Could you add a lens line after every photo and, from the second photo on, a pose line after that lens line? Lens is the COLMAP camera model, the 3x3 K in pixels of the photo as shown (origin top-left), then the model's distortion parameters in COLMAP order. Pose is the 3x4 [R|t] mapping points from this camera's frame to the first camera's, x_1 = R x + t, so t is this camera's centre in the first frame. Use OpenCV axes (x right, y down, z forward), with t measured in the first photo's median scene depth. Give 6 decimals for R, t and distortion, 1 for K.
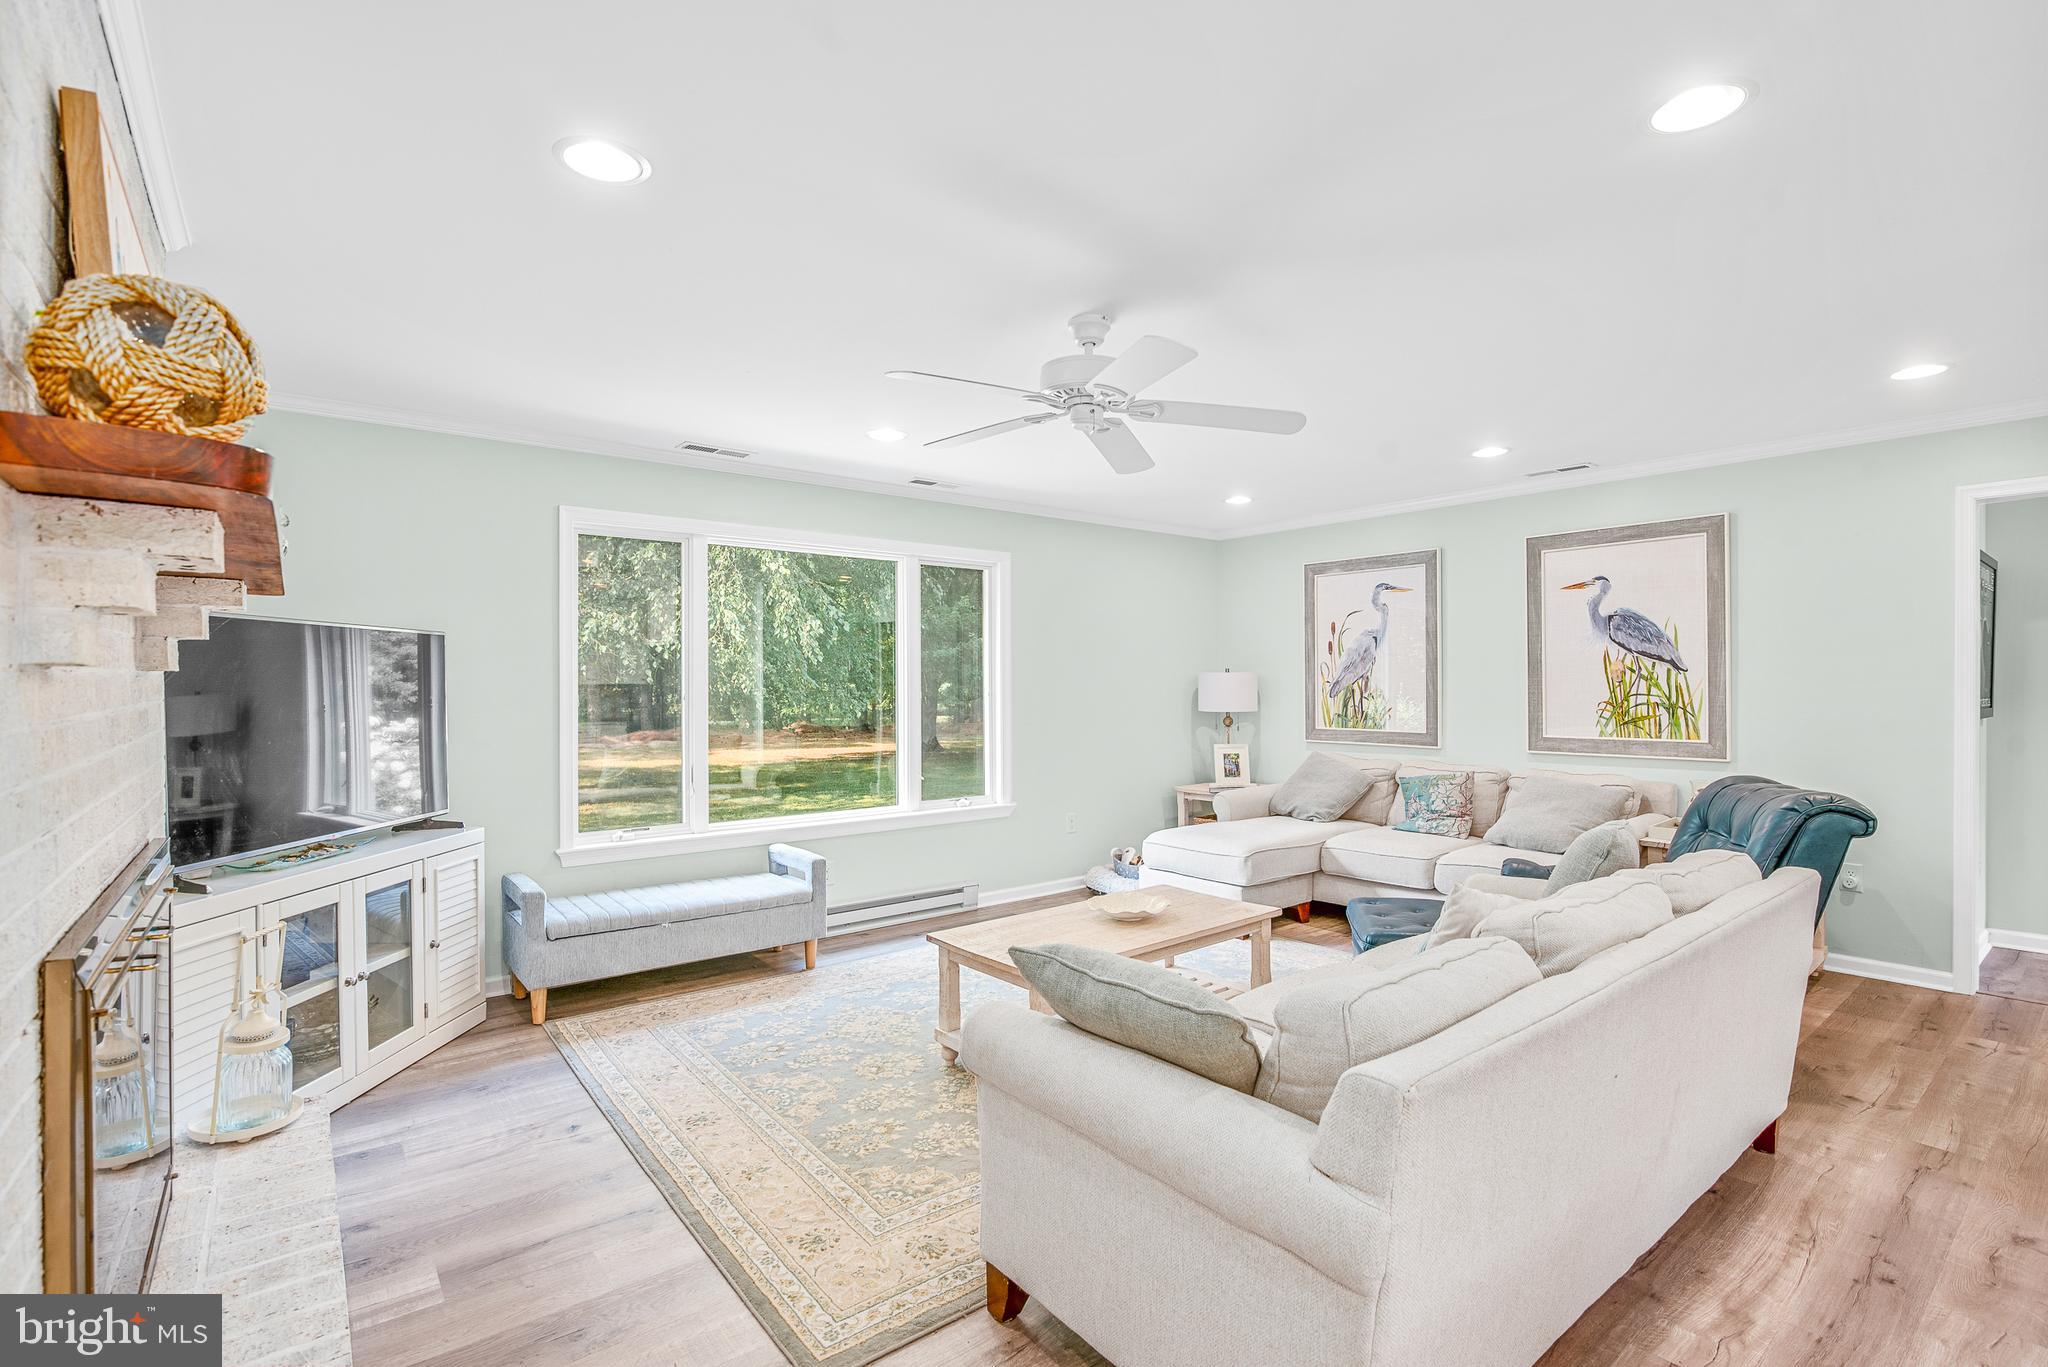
lens RADIAL K [[938.2, 0, 1030.8], [0, 938.2, 688.9], [0, 0, 1]] dist [-0.023304, 0.001307]
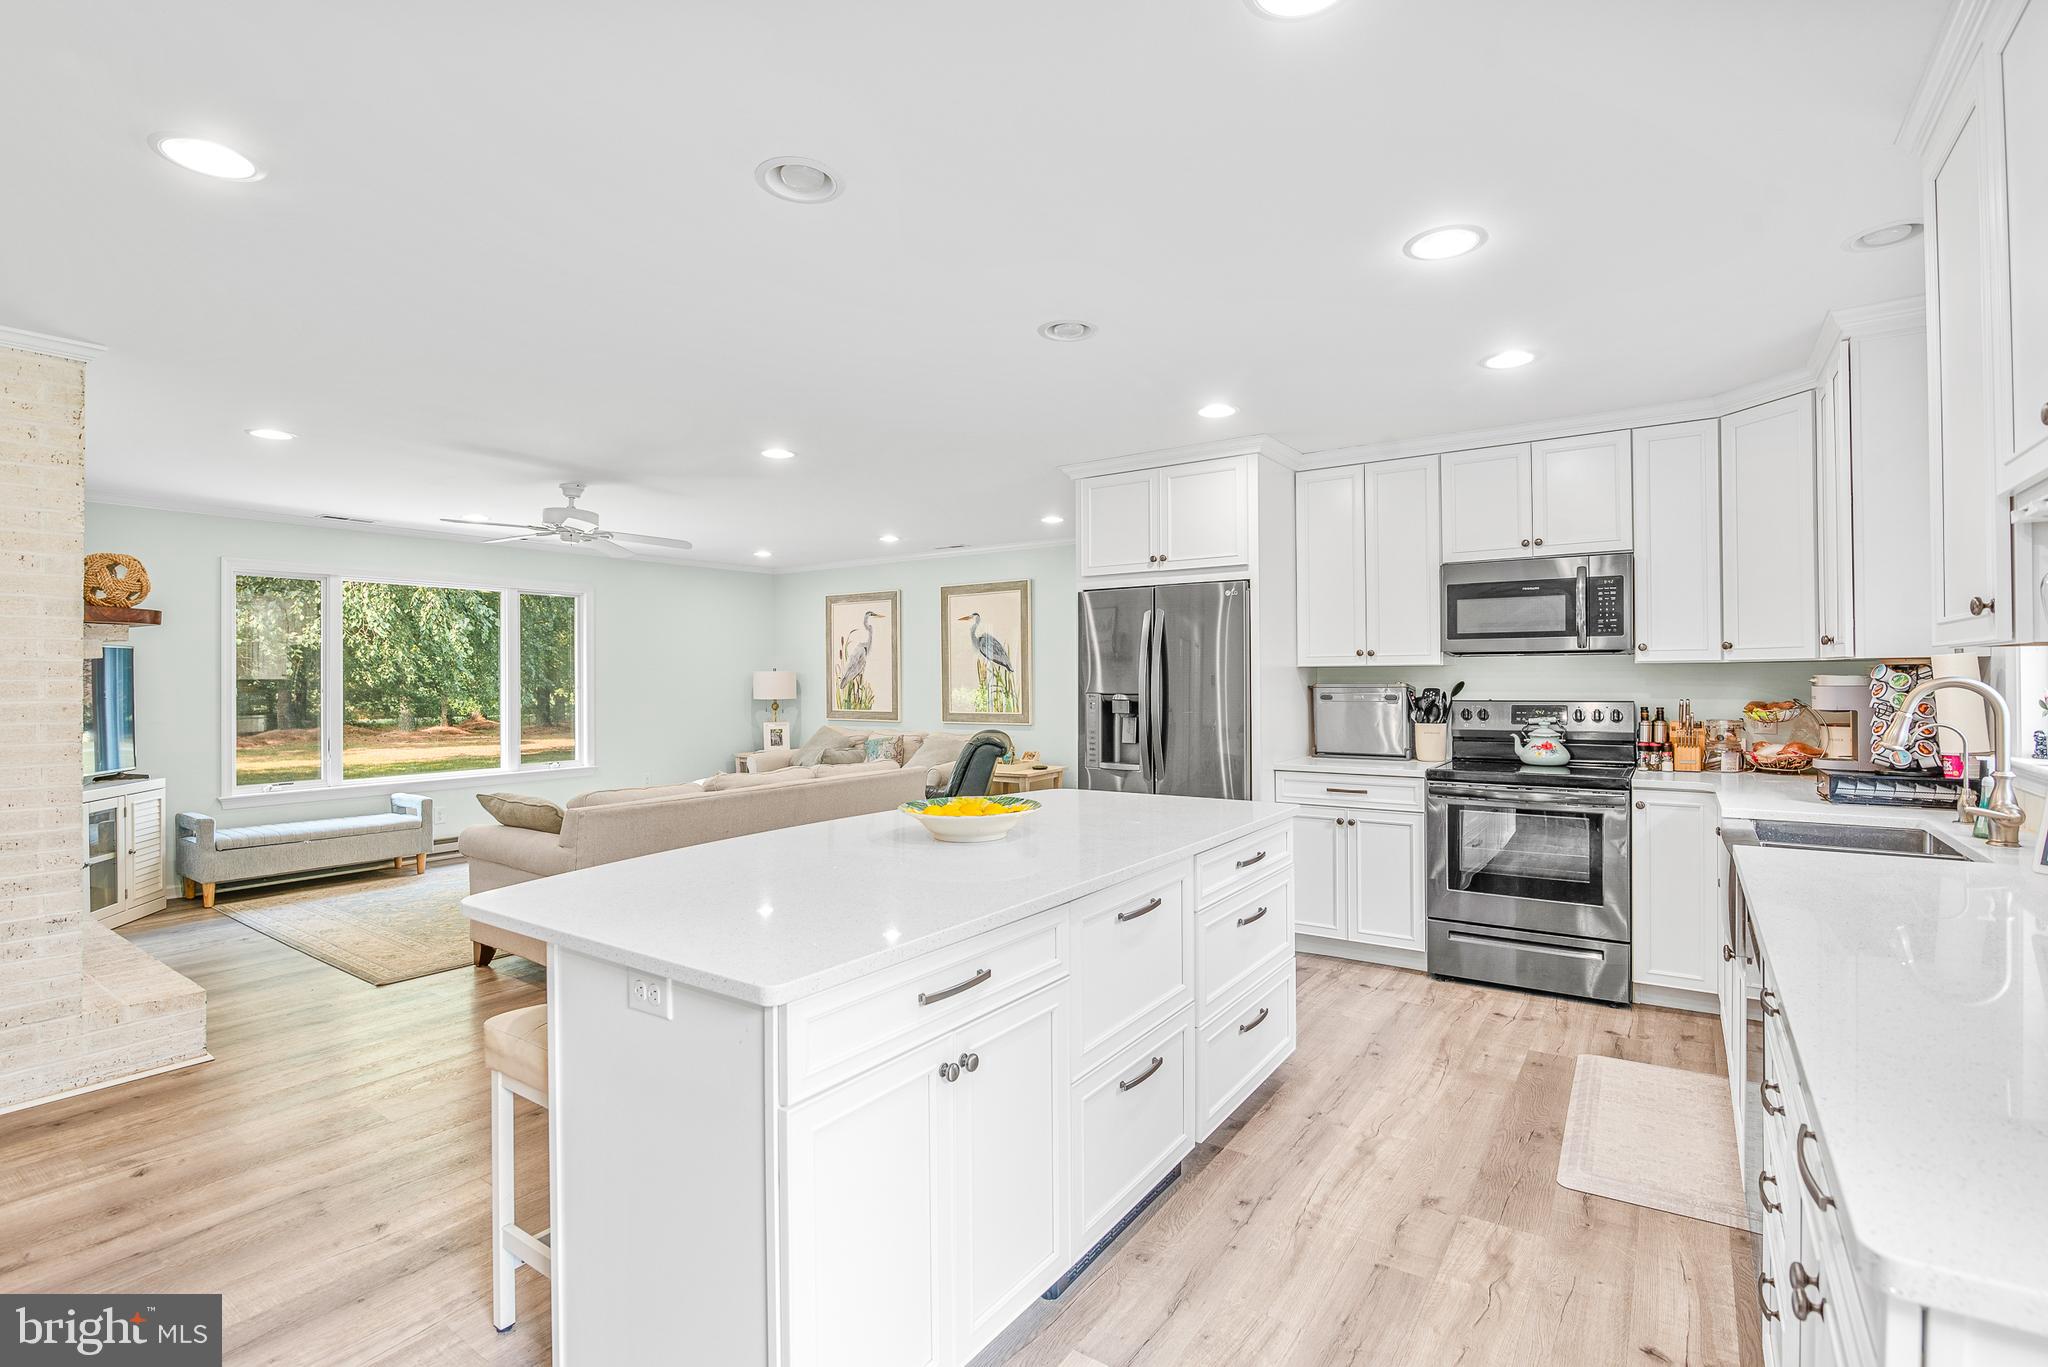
lens RADIAL K [[938.2, 0, 1031.6], [0, 938.2, 675.7], [0, 0, 1]] dist [-0.023304, 0.001307]
pose [[0.957942, -0.001203, 0.286958, 0.242880], [0.003068, 0.999977, -0.006050, -0.001492], [-0.286944, 0.006676, 0.957924, -0.616954]]
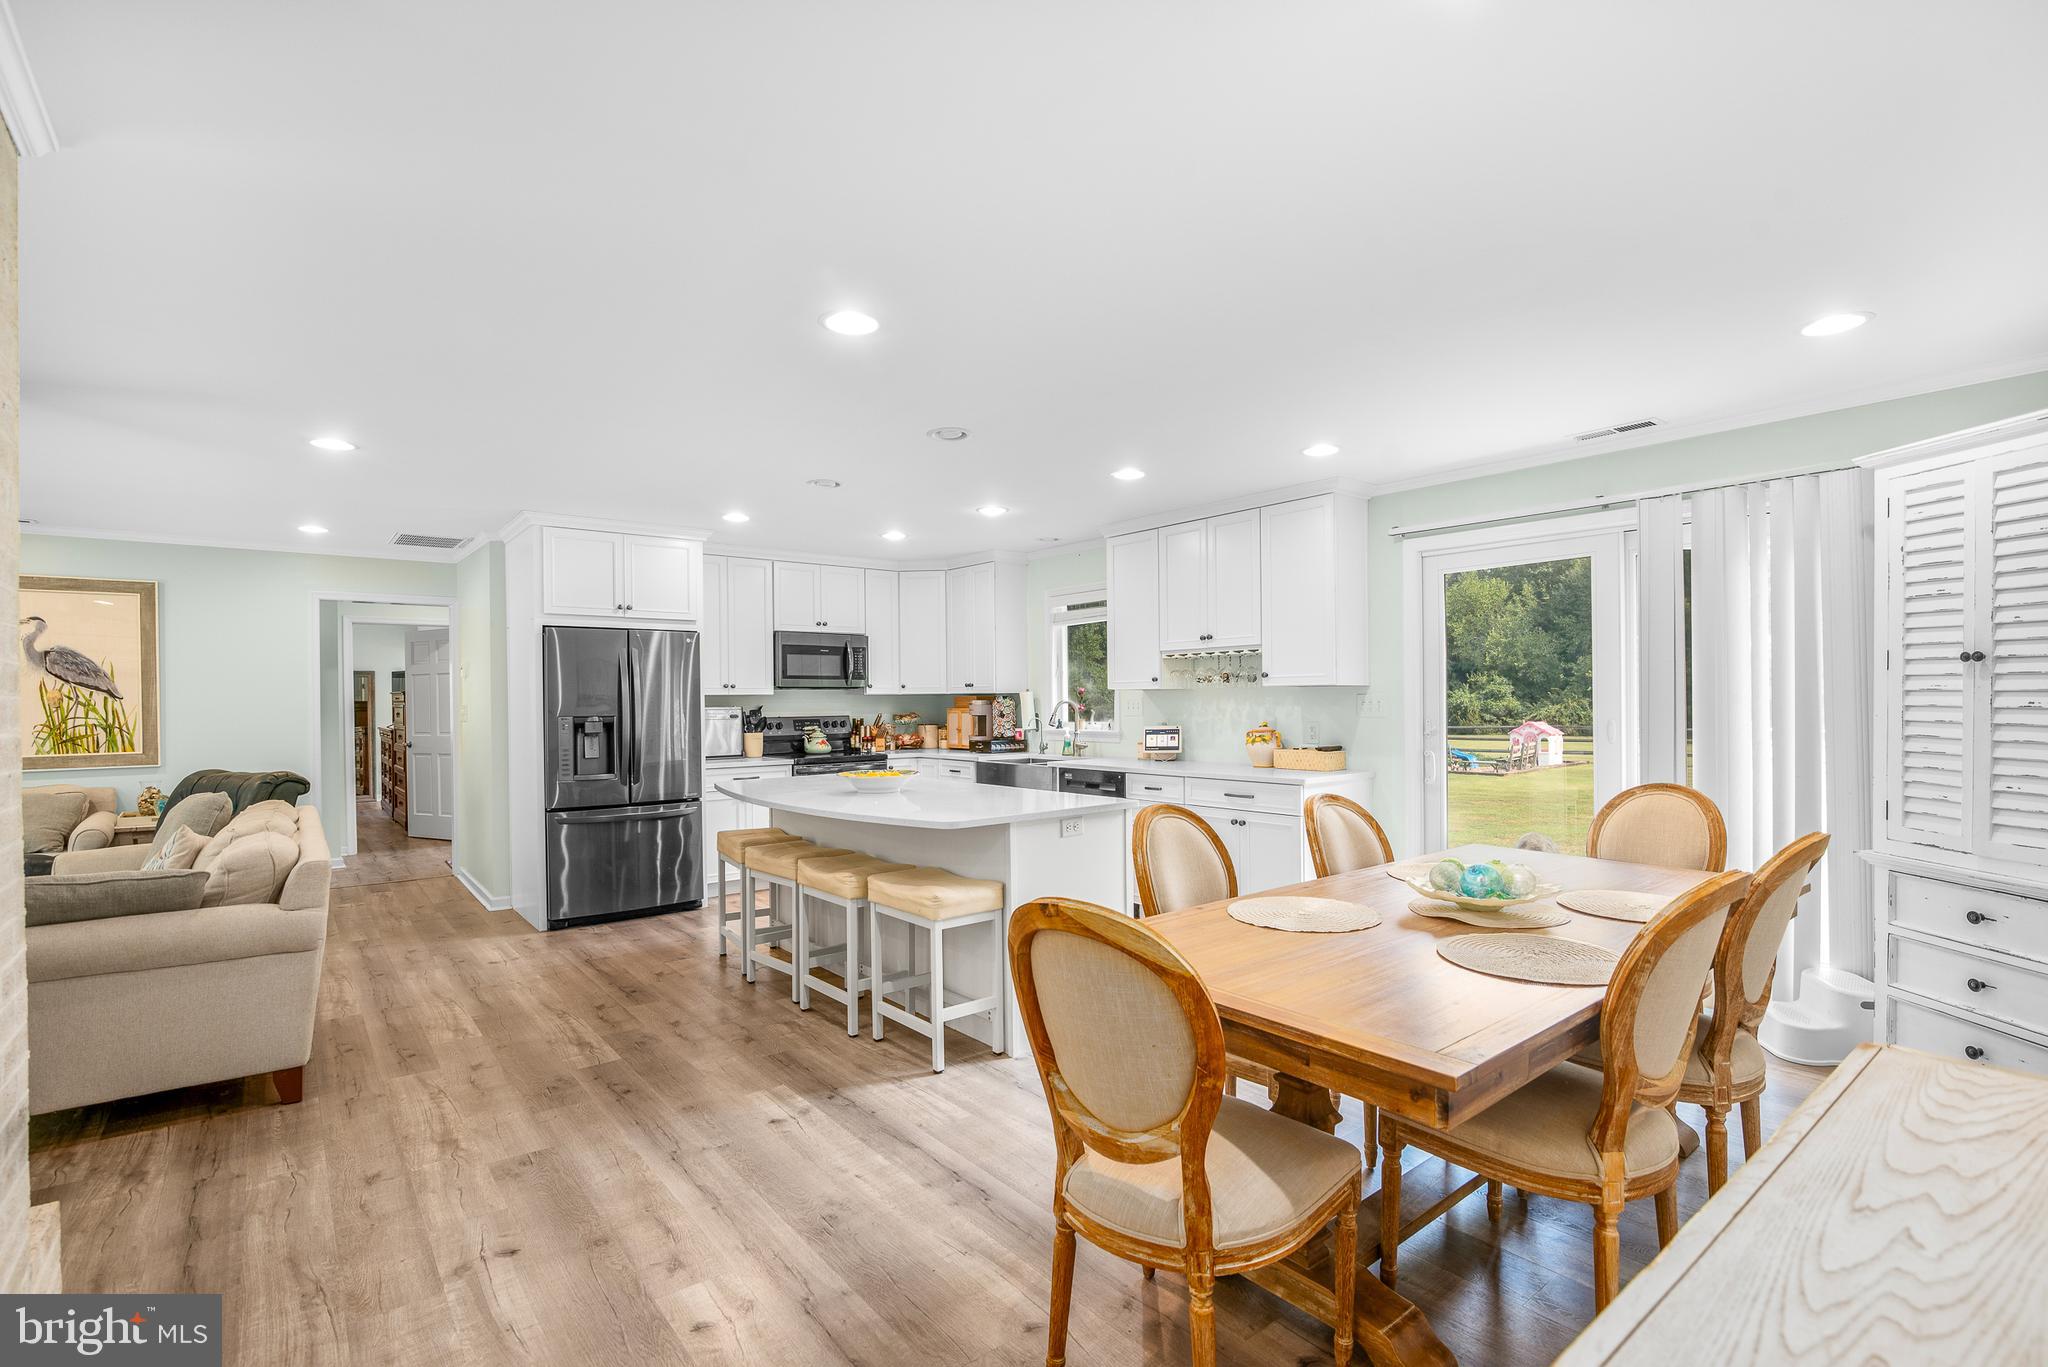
lens RADIAL K [[938.2, 0, 1026.0], [0, 938.2, 700.6], [0, 0, 1]] dist [-0.023304, 0.001307]
pose [[-0.003057, 0.003535, 0.999989, -0.550973], [0.012289, 0.999918, -0.003497, 0.002827], [-0.999920, 0.012279, -0.003100, -0.241139]]
